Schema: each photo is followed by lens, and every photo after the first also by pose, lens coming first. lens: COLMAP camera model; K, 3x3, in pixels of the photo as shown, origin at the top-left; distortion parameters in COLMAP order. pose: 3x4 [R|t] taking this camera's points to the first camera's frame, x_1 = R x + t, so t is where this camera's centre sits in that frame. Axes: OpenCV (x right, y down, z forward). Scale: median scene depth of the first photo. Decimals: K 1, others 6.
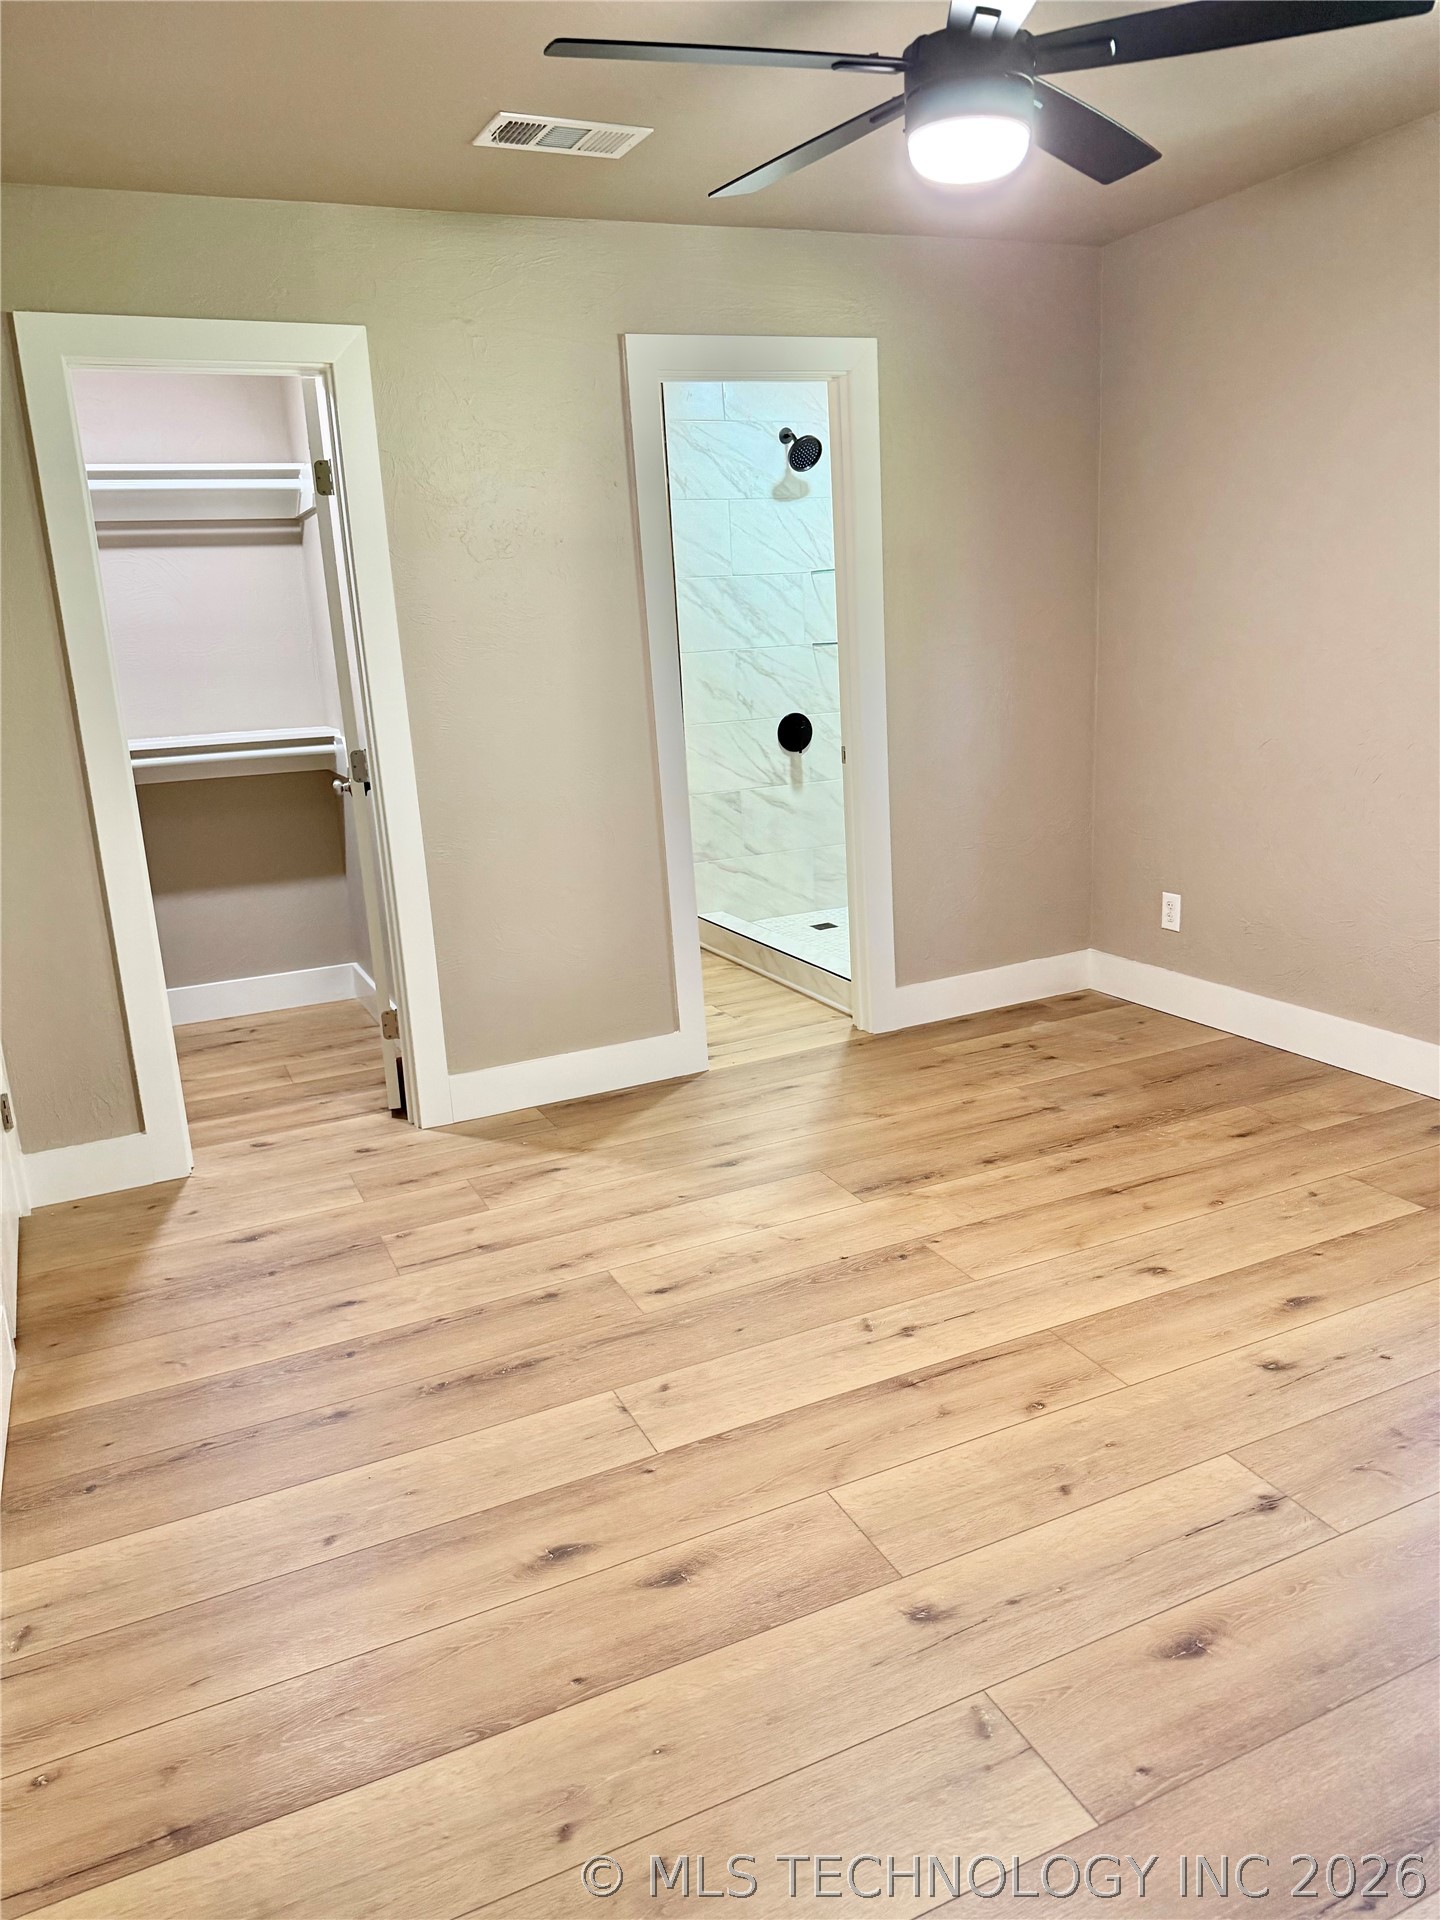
lens RADIAL K [[1354.5, 0, 740.6], [0, 1354.5, 953.2], [0, 0, 1]] dist [0.070156, -0.069655]
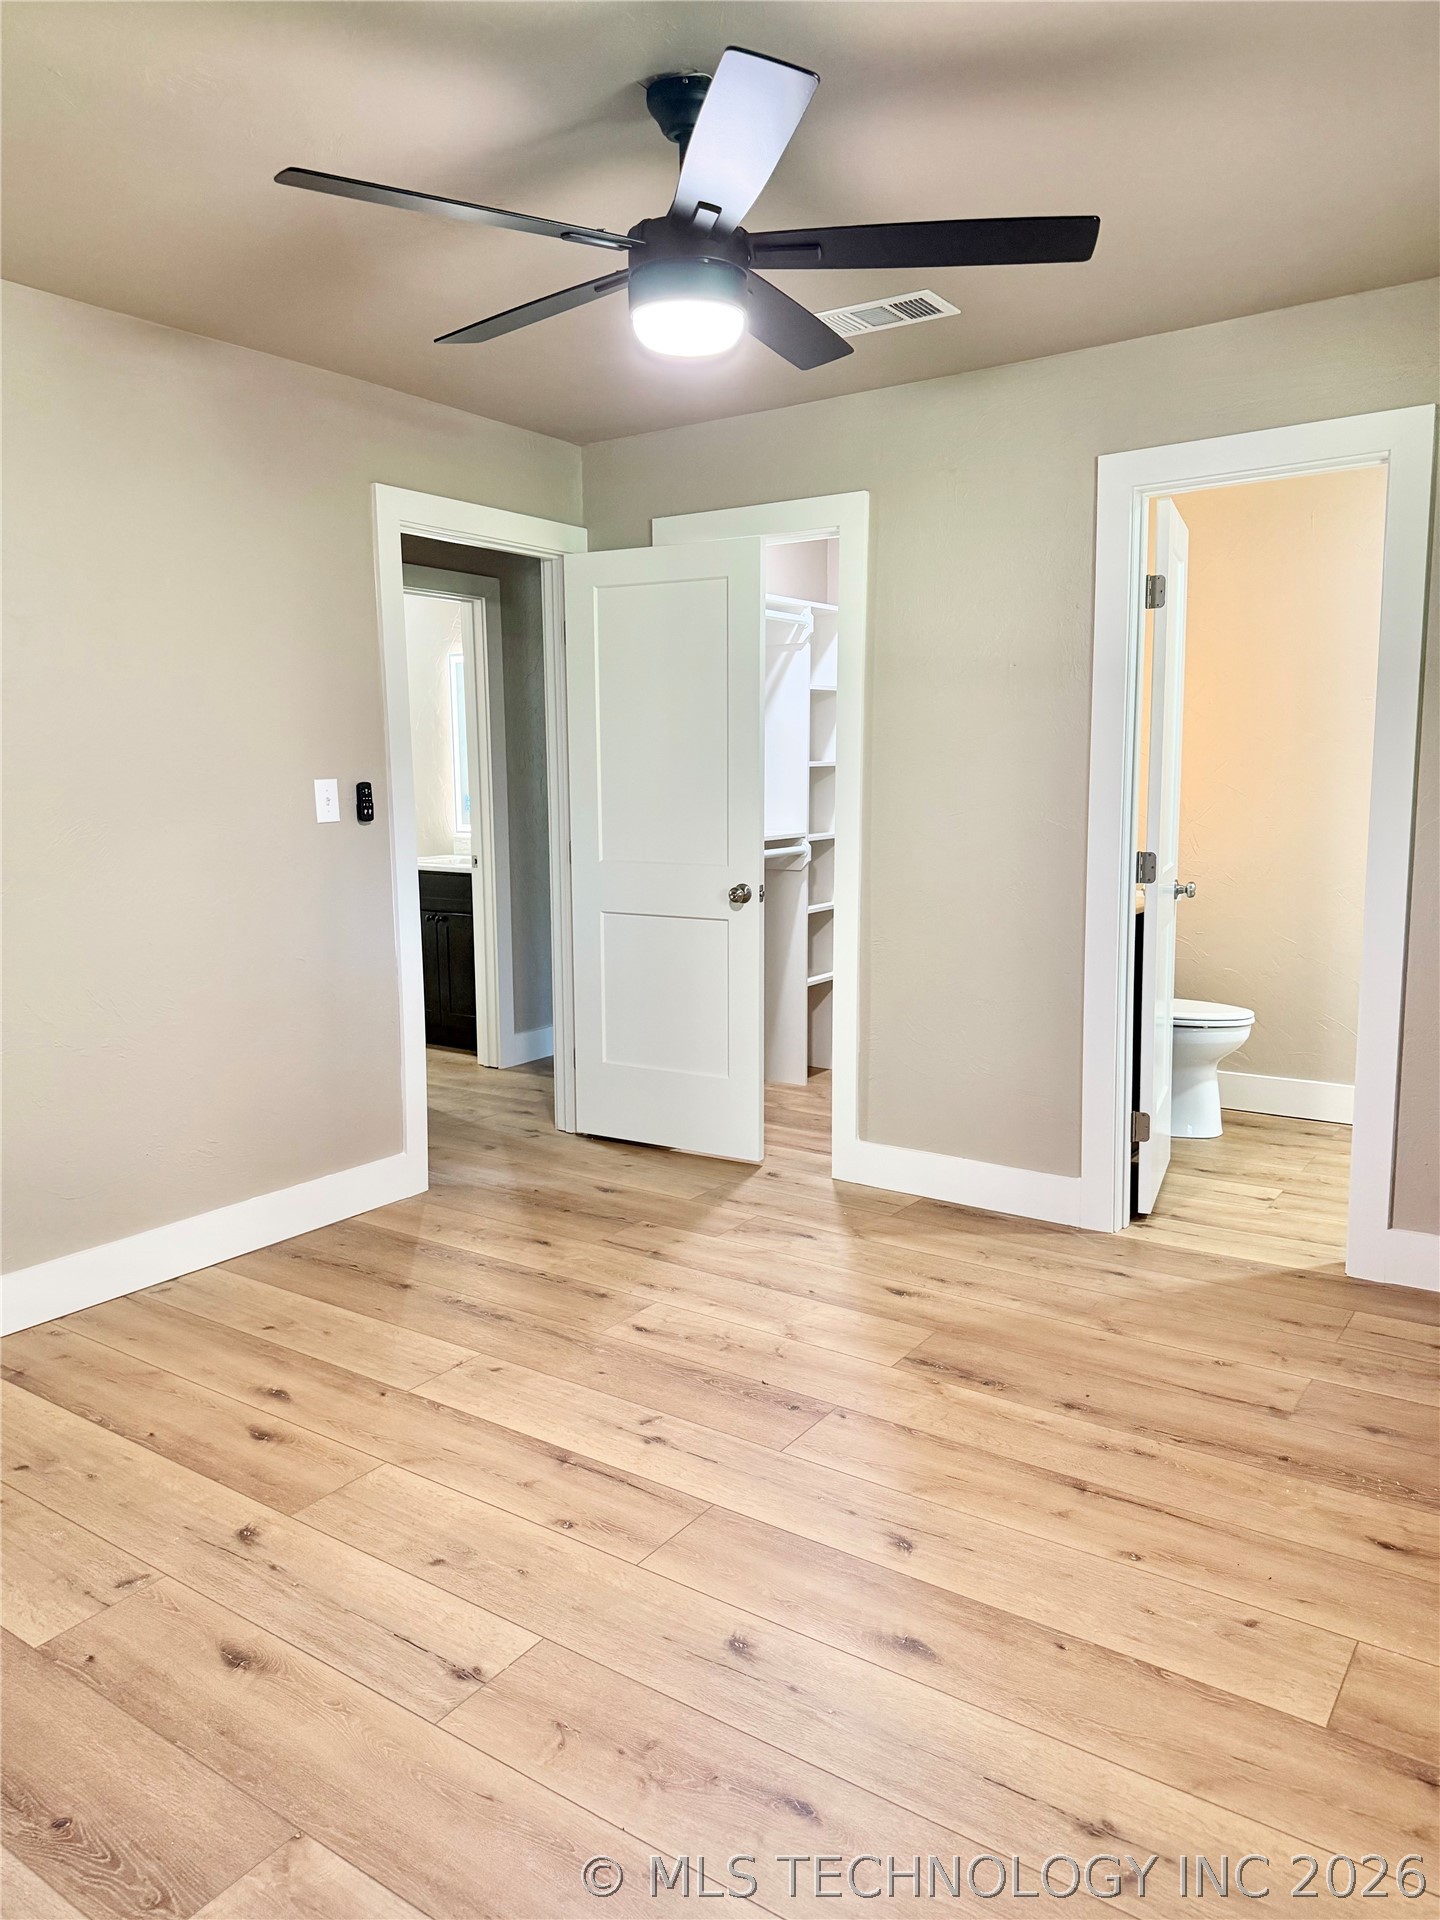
lens RADIAL K [[1354.5, 0, 713.5], [0, 1354.5, 961.7], [0, 0, 1]] dist [0.070156, -0.069655]
pose [[0.496325, 0.174321, -0.850455, 0.795632], [-0.221254, 0.972683, 0.070251, -0.127960], [0.839469, 0.153300, 0.521336, 0.372274]]
